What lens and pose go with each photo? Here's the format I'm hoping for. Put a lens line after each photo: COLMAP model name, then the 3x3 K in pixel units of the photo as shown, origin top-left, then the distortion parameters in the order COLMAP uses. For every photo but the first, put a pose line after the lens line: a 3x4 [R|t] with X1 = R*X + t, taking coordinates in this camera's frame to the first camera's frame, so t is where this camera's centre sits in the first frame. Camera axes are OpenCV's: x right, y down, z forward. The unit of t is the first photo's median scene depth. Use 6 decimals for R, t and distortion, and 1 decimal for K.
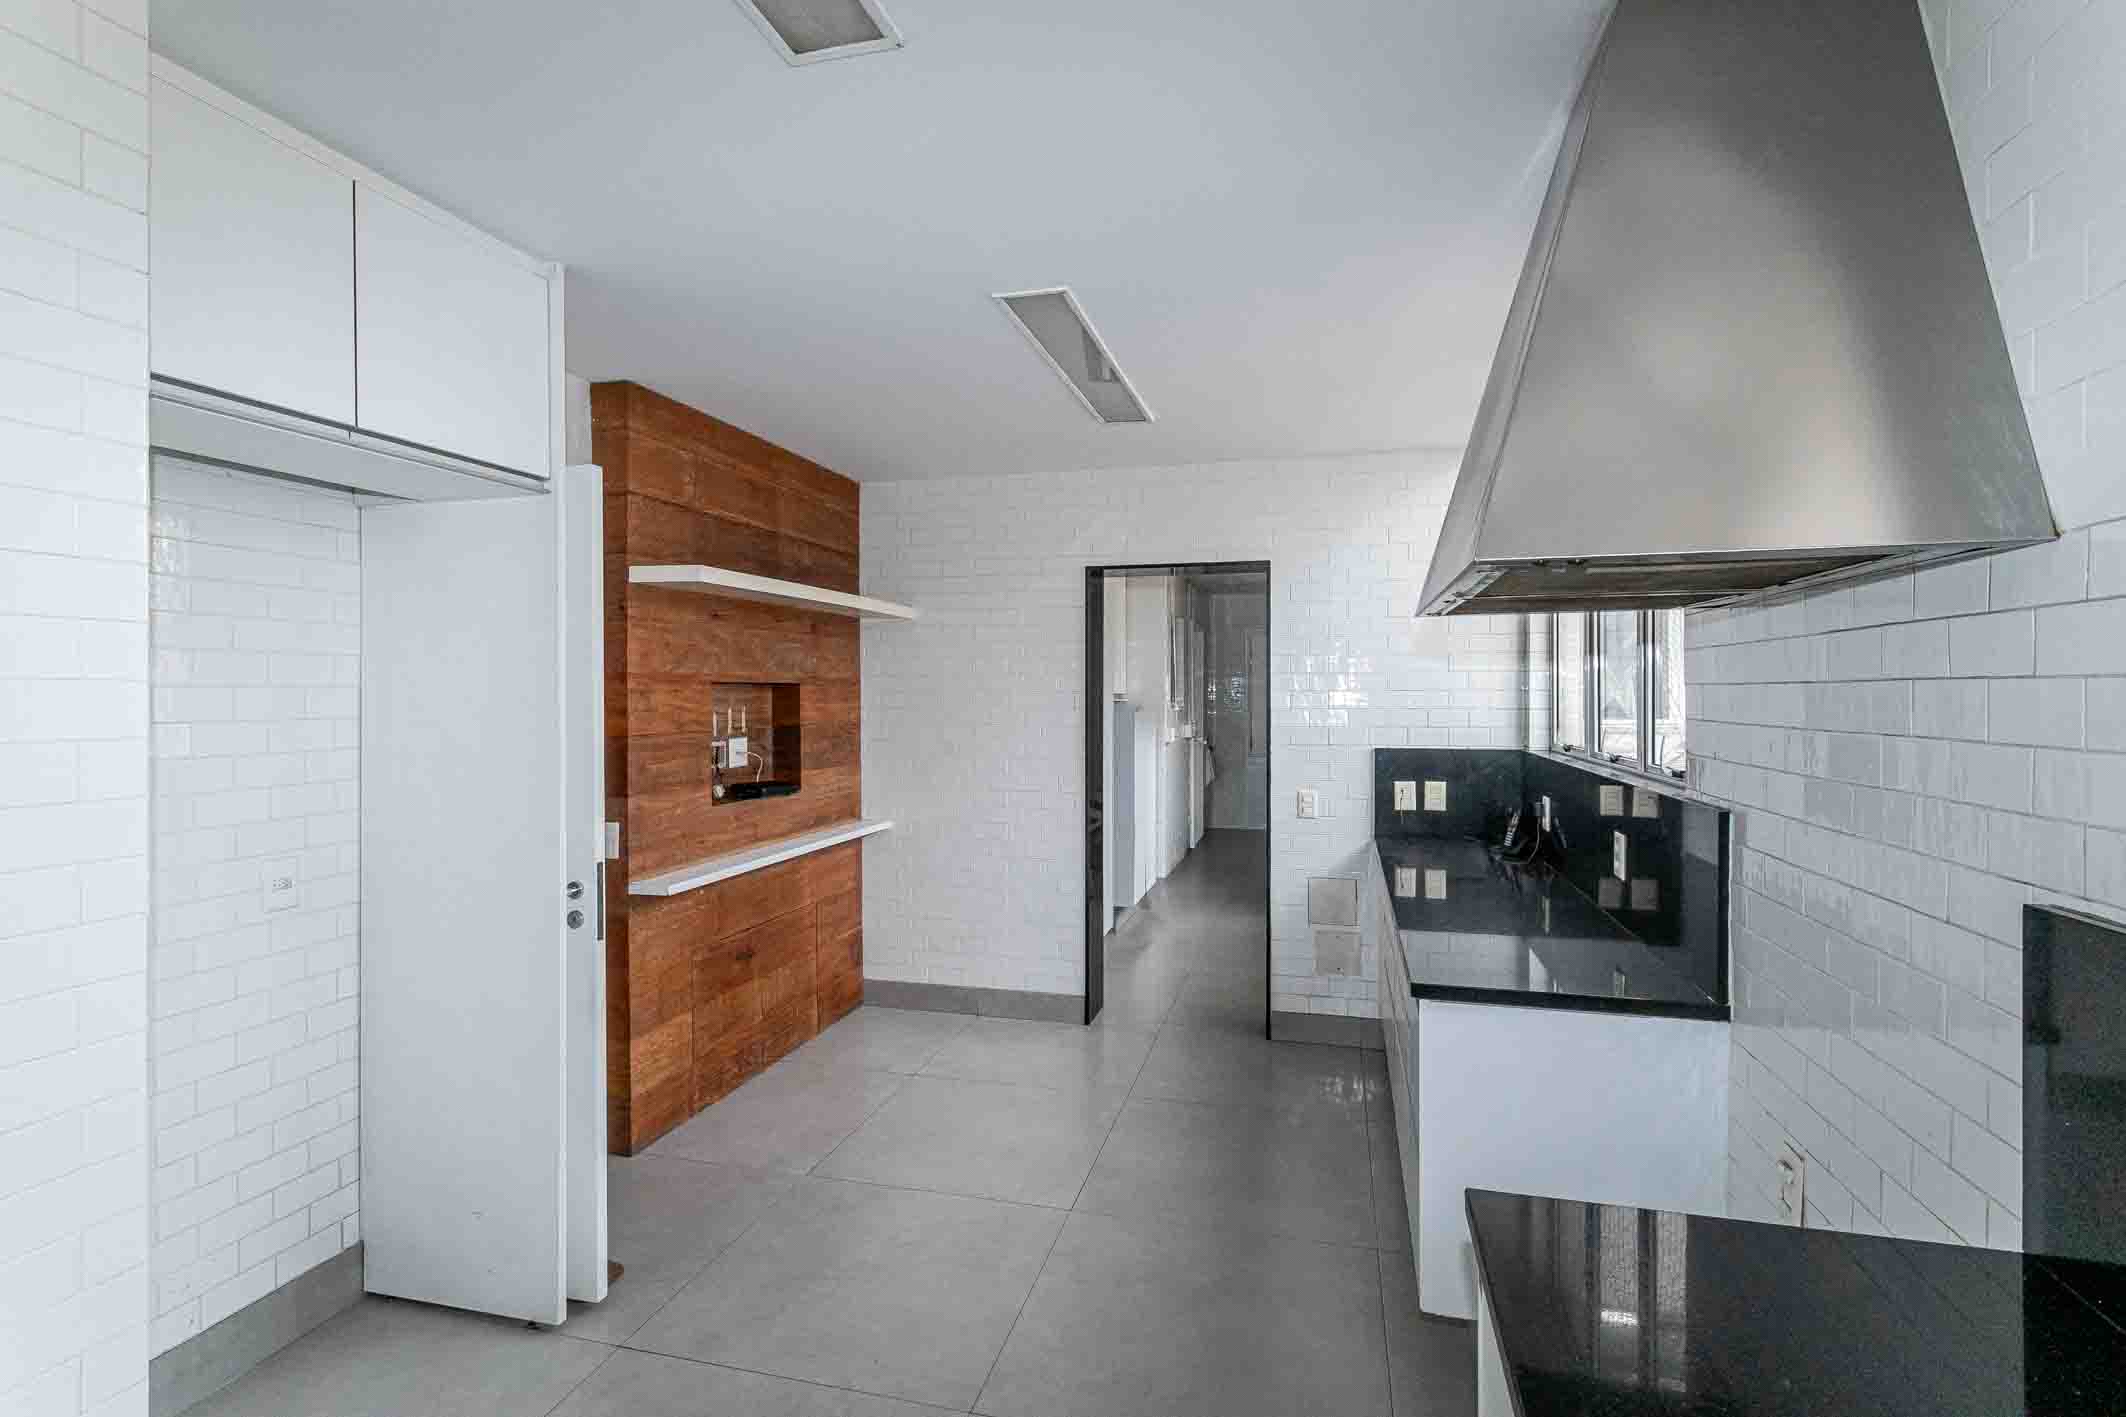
lens RADIAL K [[1007.6, 0, 1065.8], [0, 1007.6, 703.3], [0, 0, 1]] dist [0.002761, 0.001686]
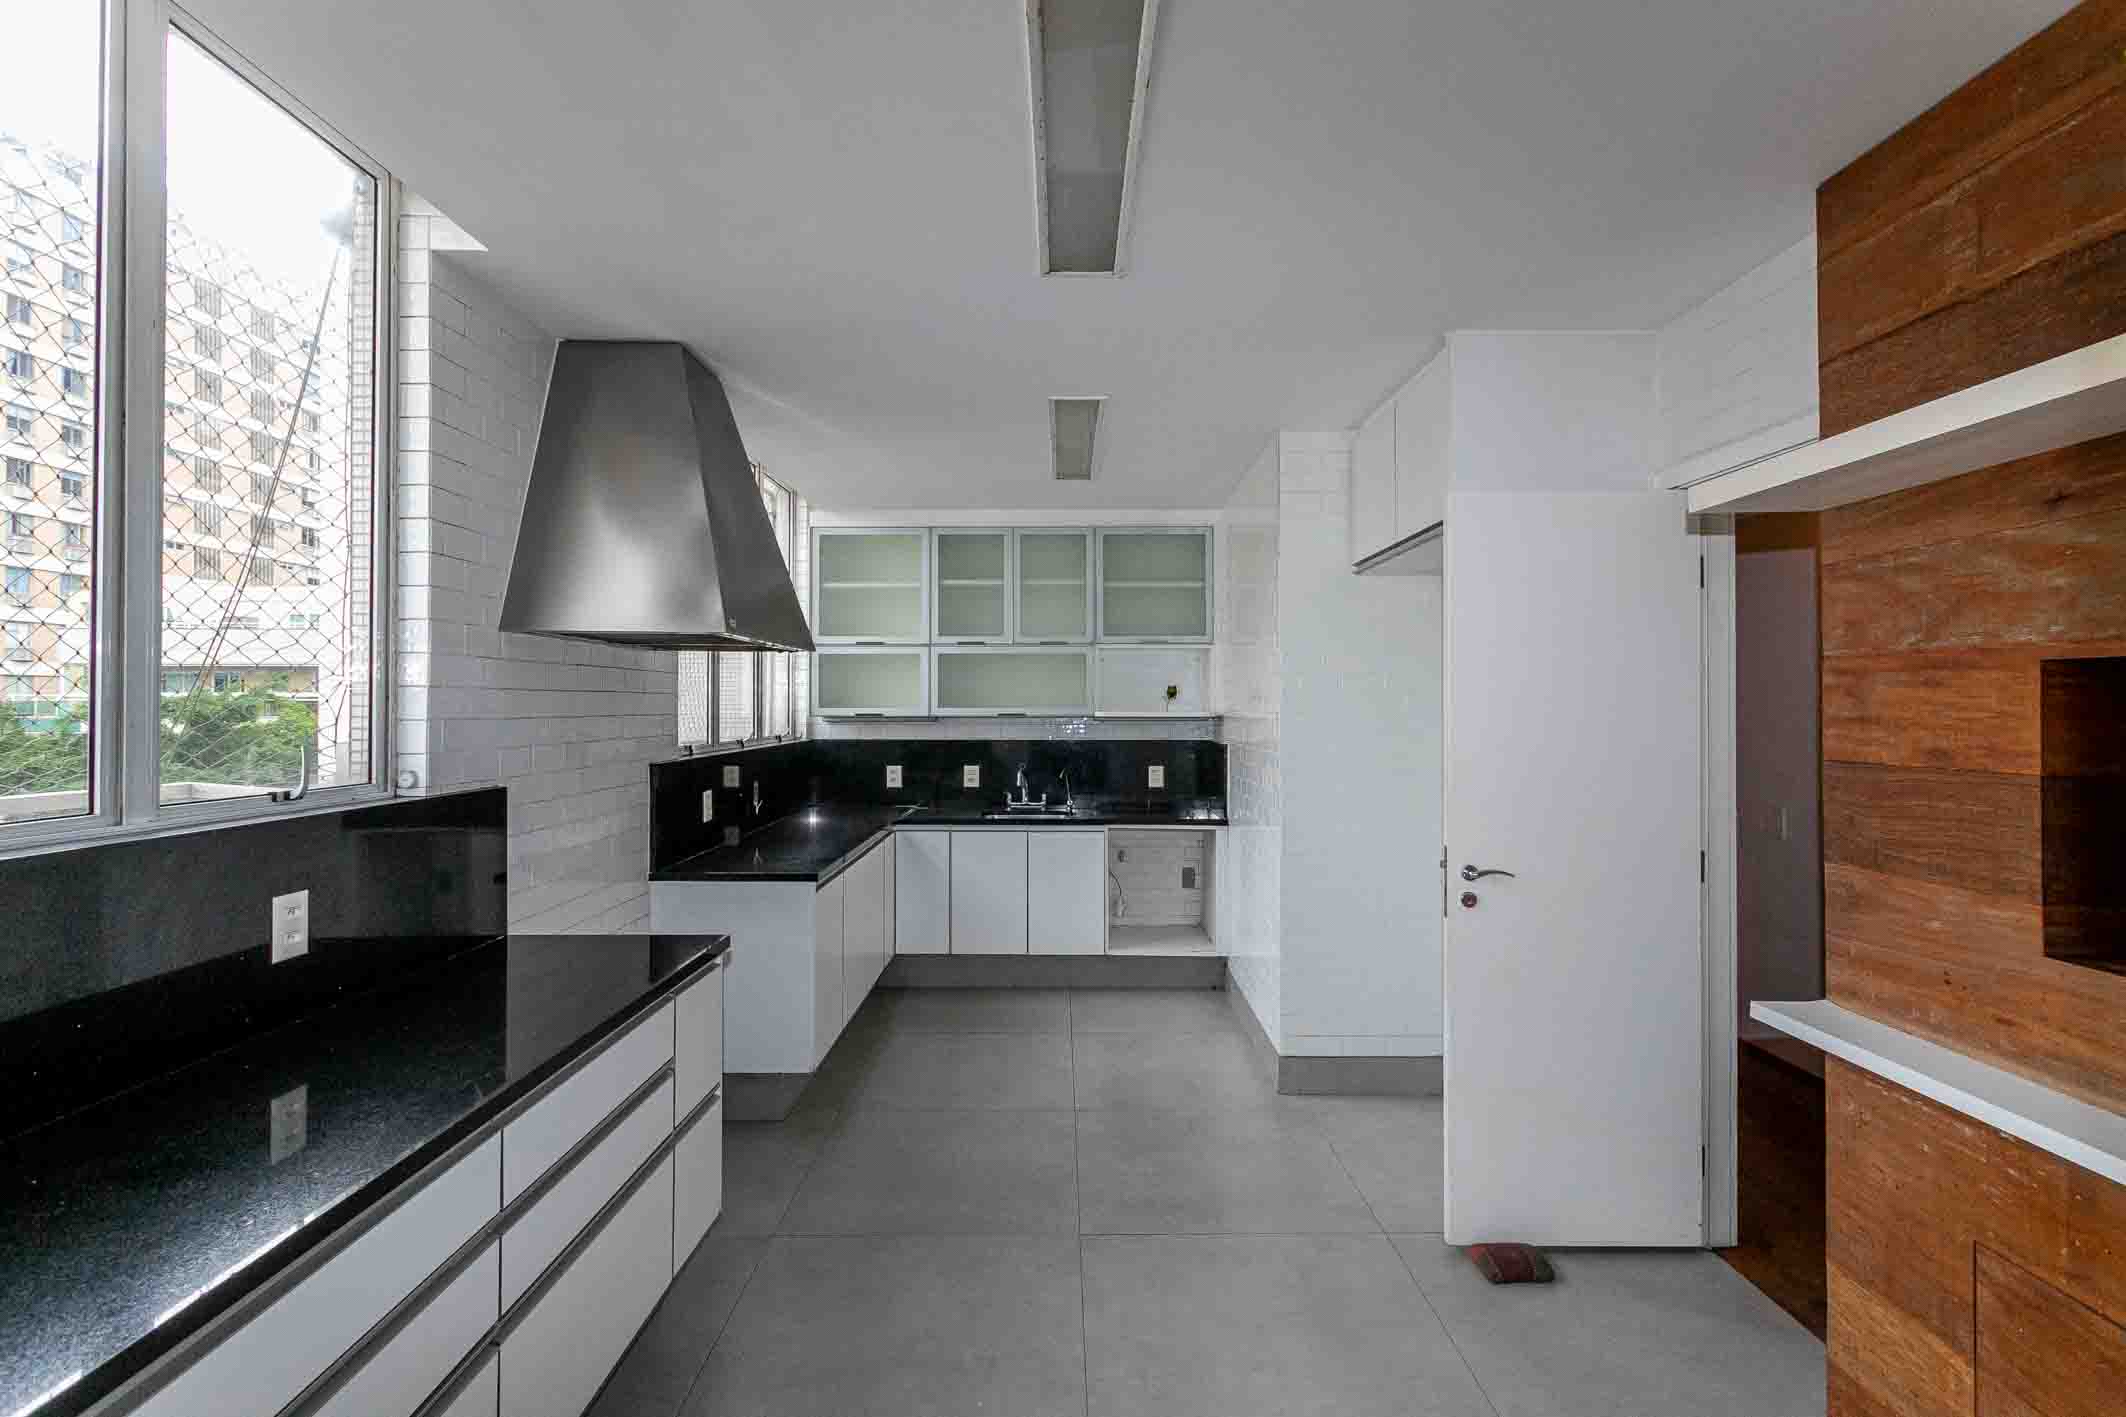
lens RADIAL K [[1007.6, 0, 1065.8], [0, 1007.6, 703.3], [0, 0, 1]] dist [0.002761, 0.001686]
pose [[-0.964580, 0.004356, -0.263754, 0.162216], [0.002648, 0.999973, 0.006831, -0.007611], [0.263777, 0.005890, -0.964566, 1.359963]]
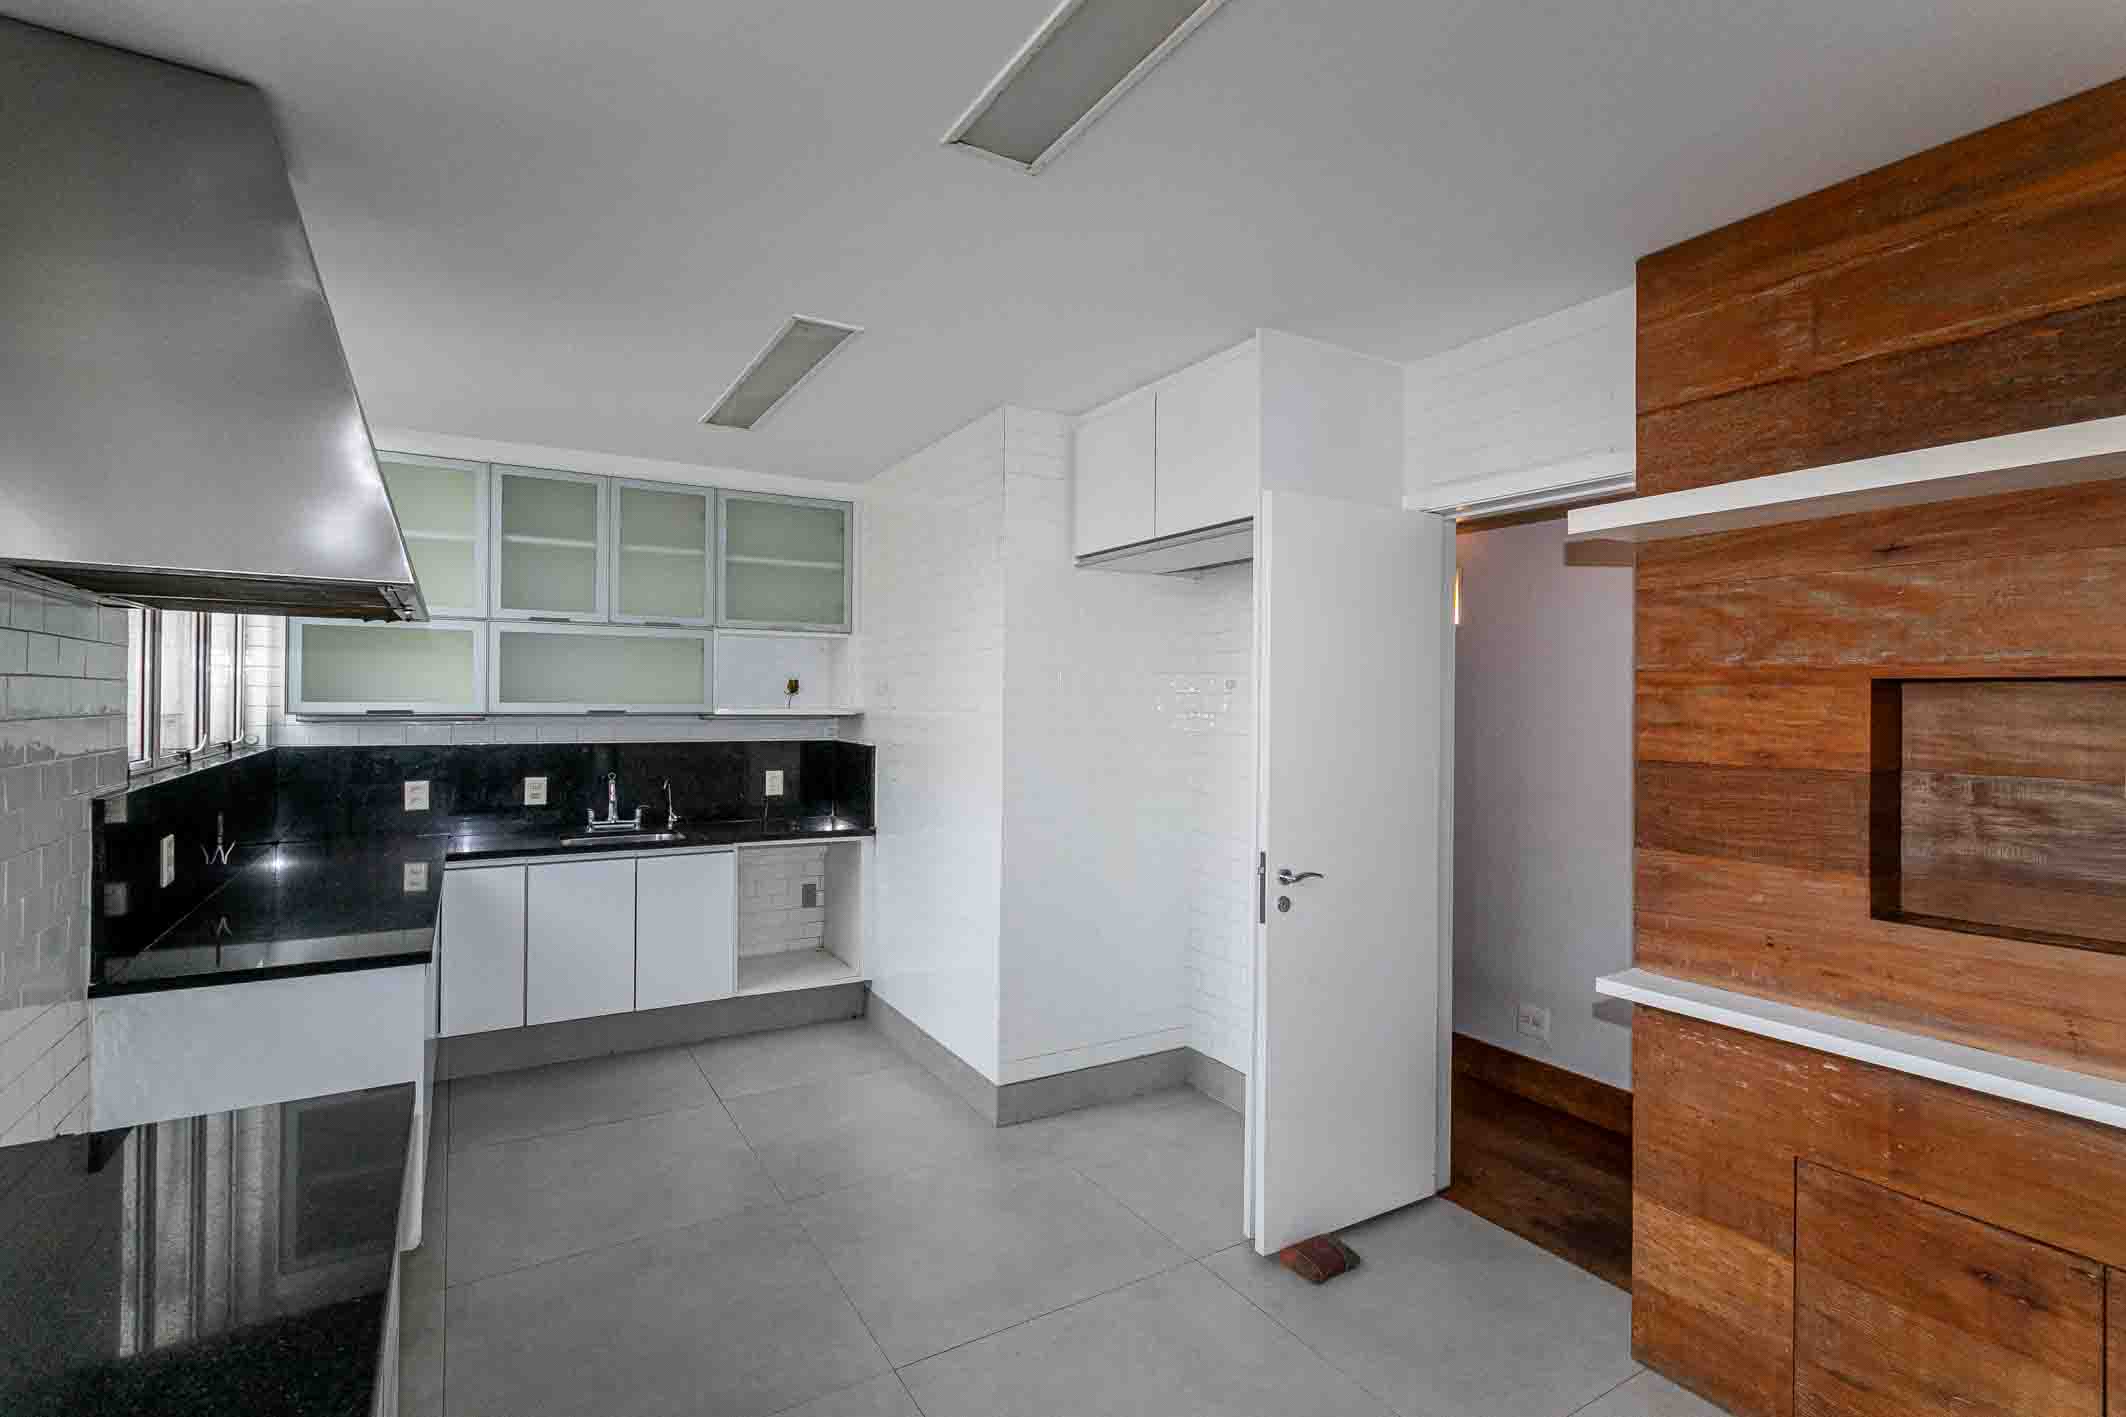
lens RADIAL K [[1007.6, 0, 1065.8], [0, 1007.6, 703.3], [0, 0, 1]] dist [0.002761, 0.001686]
pose [[-0.693395, 0.001521, -0.720556, 0.327894], [-0.010353, 0.999874, 0.012073, -0.011273], [0.720484, 0.015831, -0.693291, 1.109765]]
